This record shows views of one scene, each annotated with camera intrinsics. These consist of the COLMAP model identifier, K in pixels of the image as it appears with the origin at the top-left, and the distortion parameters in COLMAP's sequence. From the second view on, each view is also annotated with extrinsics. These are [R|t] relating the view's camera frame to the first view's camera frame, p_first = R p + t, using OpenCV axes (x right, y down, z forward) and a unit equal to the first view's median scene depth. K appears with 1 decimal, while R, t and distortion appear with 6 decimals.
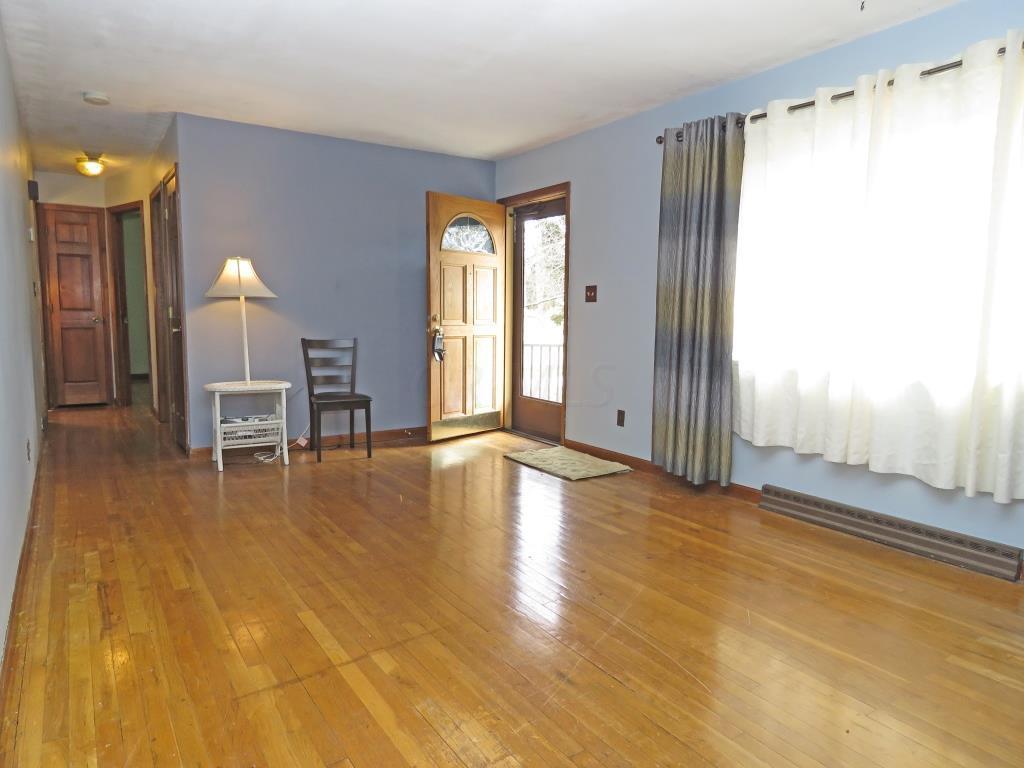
lens RADIAL K [[649.3, 0, 507.9], [0, 649.3, 390.2], [0, 0, 1]] dist [-0.000905, -0.011550]
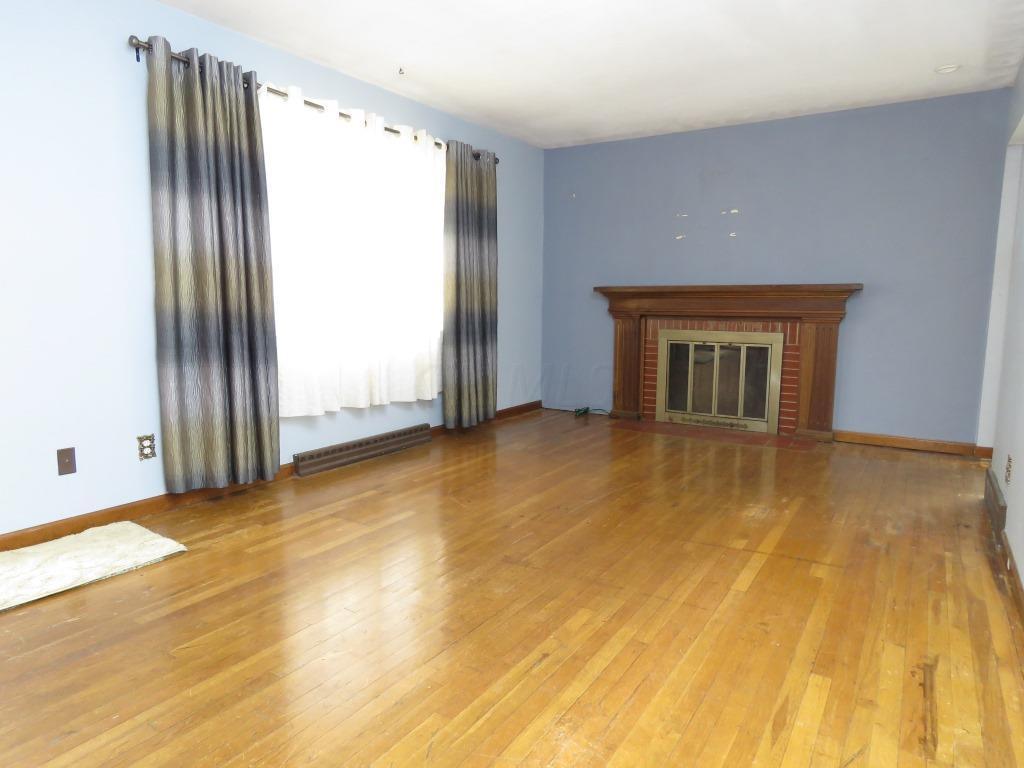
lens RADIAL K [[649.3, 0, 508.7], [0, 649.3, 379.8], [0, 0, 1]] dist [-0.000905, -0.011550]
pose [[-0.395918, -0.128404, 0.909264, -0.974437], [0.095476, 0.979053, 0.179832, -0.185625], [-0.913309, 0.158011, -0.375366, 1.528401]]
